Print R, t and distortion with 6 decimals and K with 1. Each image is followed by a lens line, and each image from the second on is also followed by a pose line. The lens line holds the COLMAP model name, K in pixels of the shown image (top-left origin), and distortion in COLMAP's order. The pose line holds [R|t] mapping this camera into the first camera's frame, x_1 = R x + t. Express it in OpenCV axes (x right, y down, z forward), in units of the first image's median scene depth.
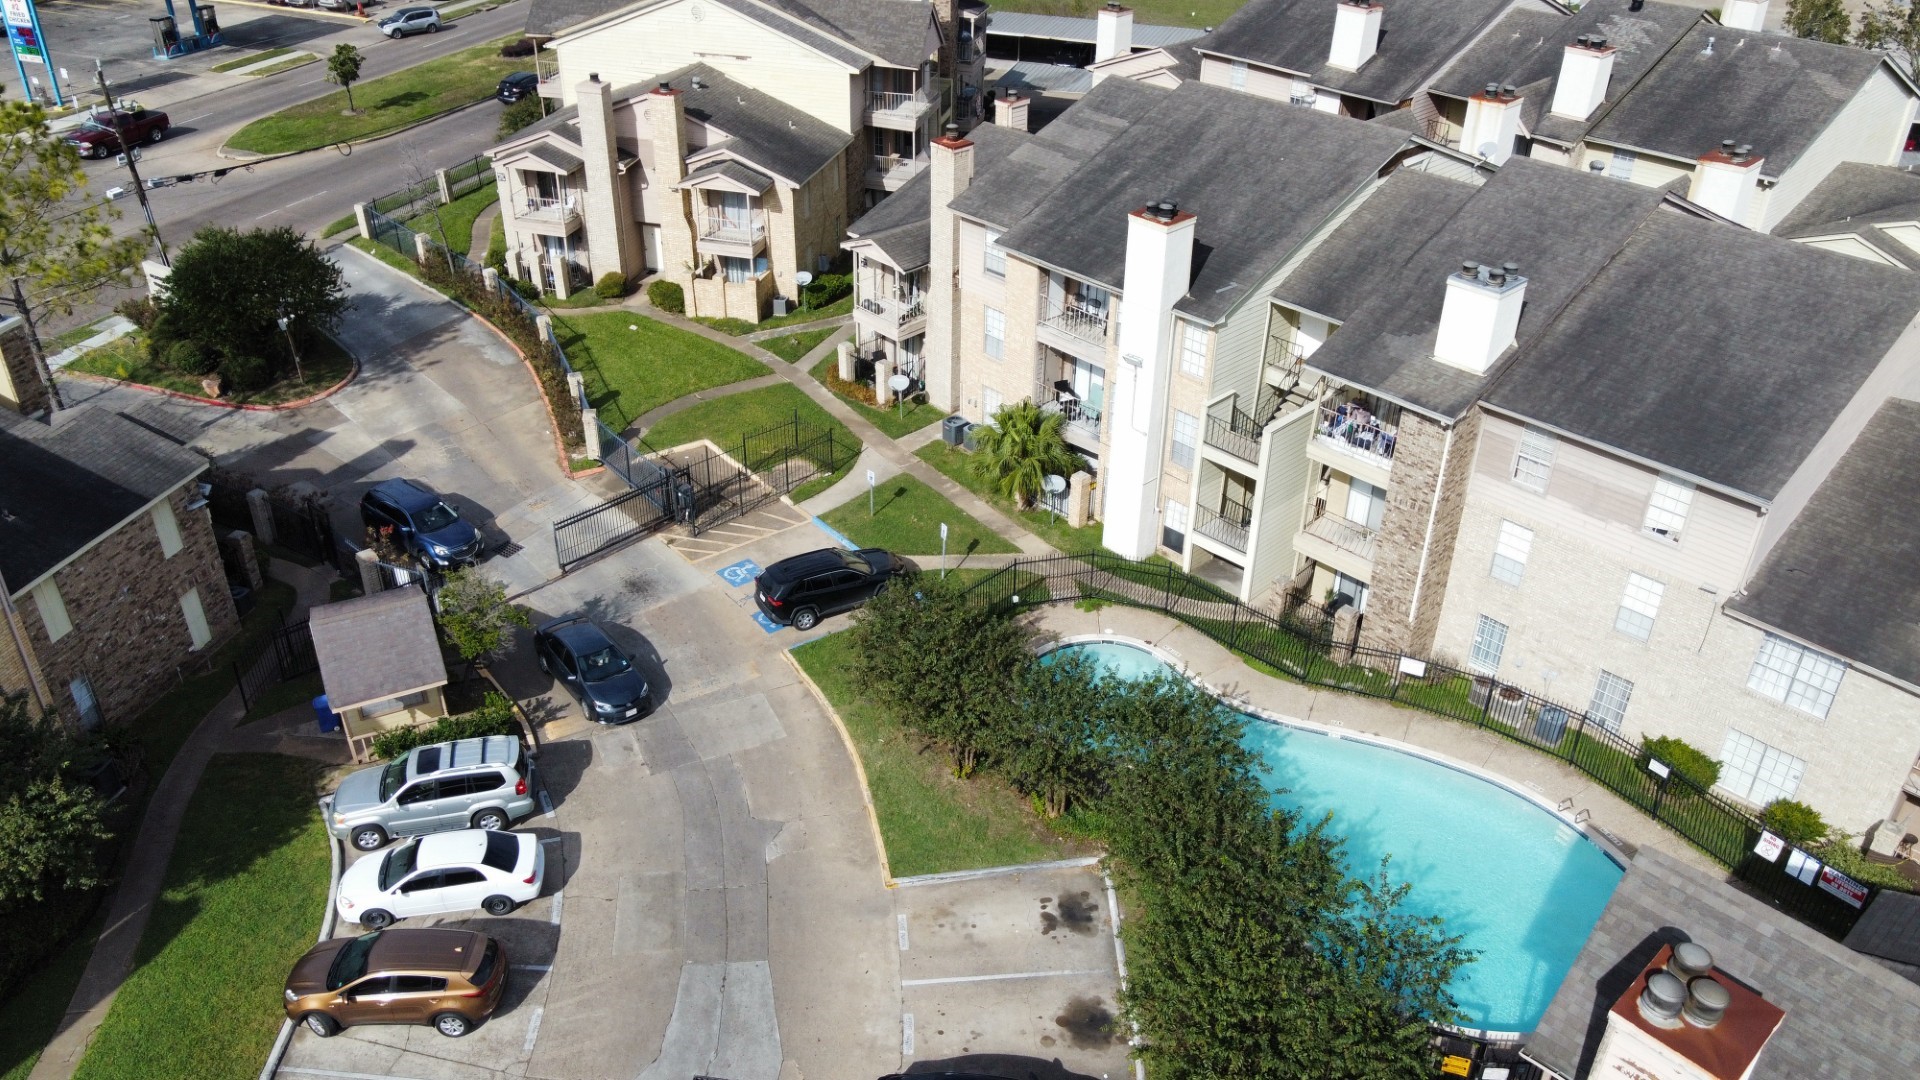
lens RADIAL K [[1460.9, 0, 960.0], [0, 1460.9, 540.0], [0, 0, 1]] dist [0.004430, 0.007701]
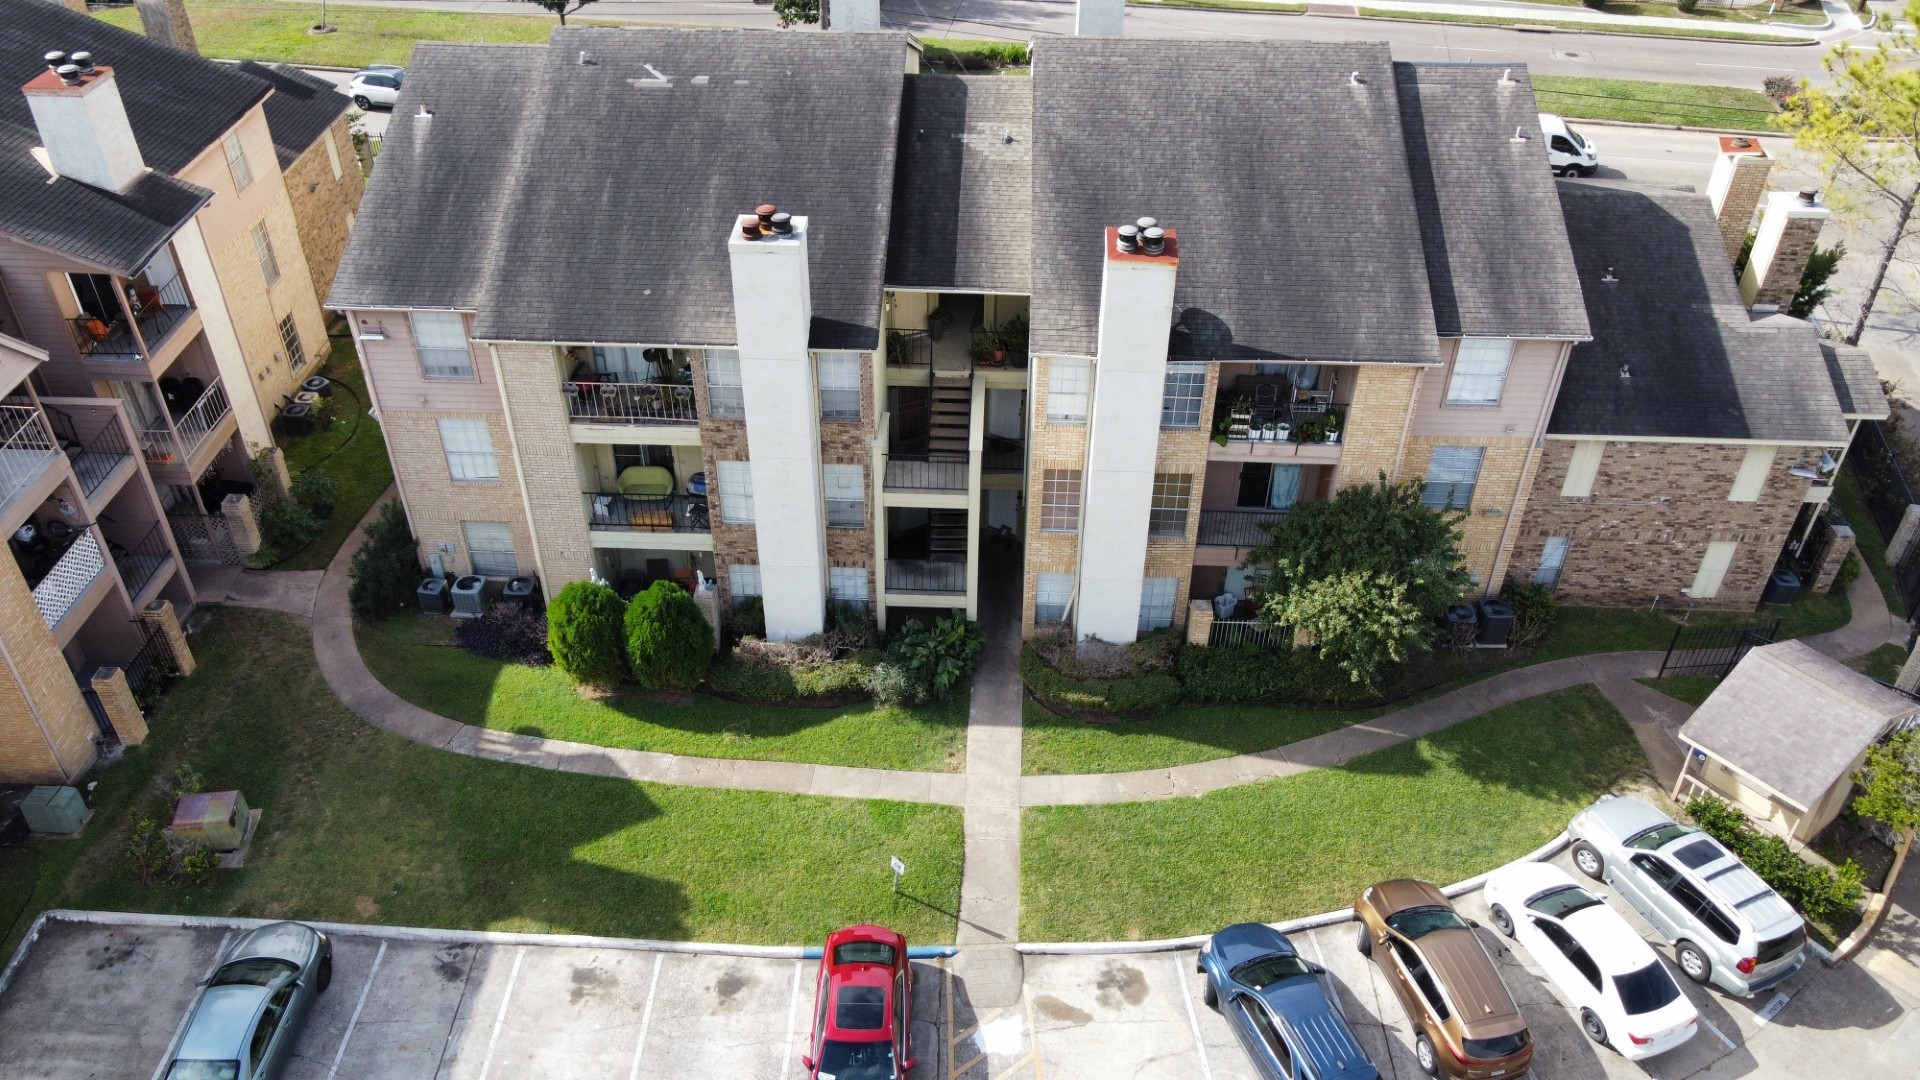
lens RADIAL K [[1460.9, 0, 960.0], [0, 1460.9, 540.0], [0, 0, 1]] dist [0.004430, 0.007701]
pose [[0.199904, 0.580052, -0.789669, 0.105589], [-0.511026, 0.749363, 0.421080, -0.118974], [0.835997, 0.319366, 0.446222, 0.225164]]
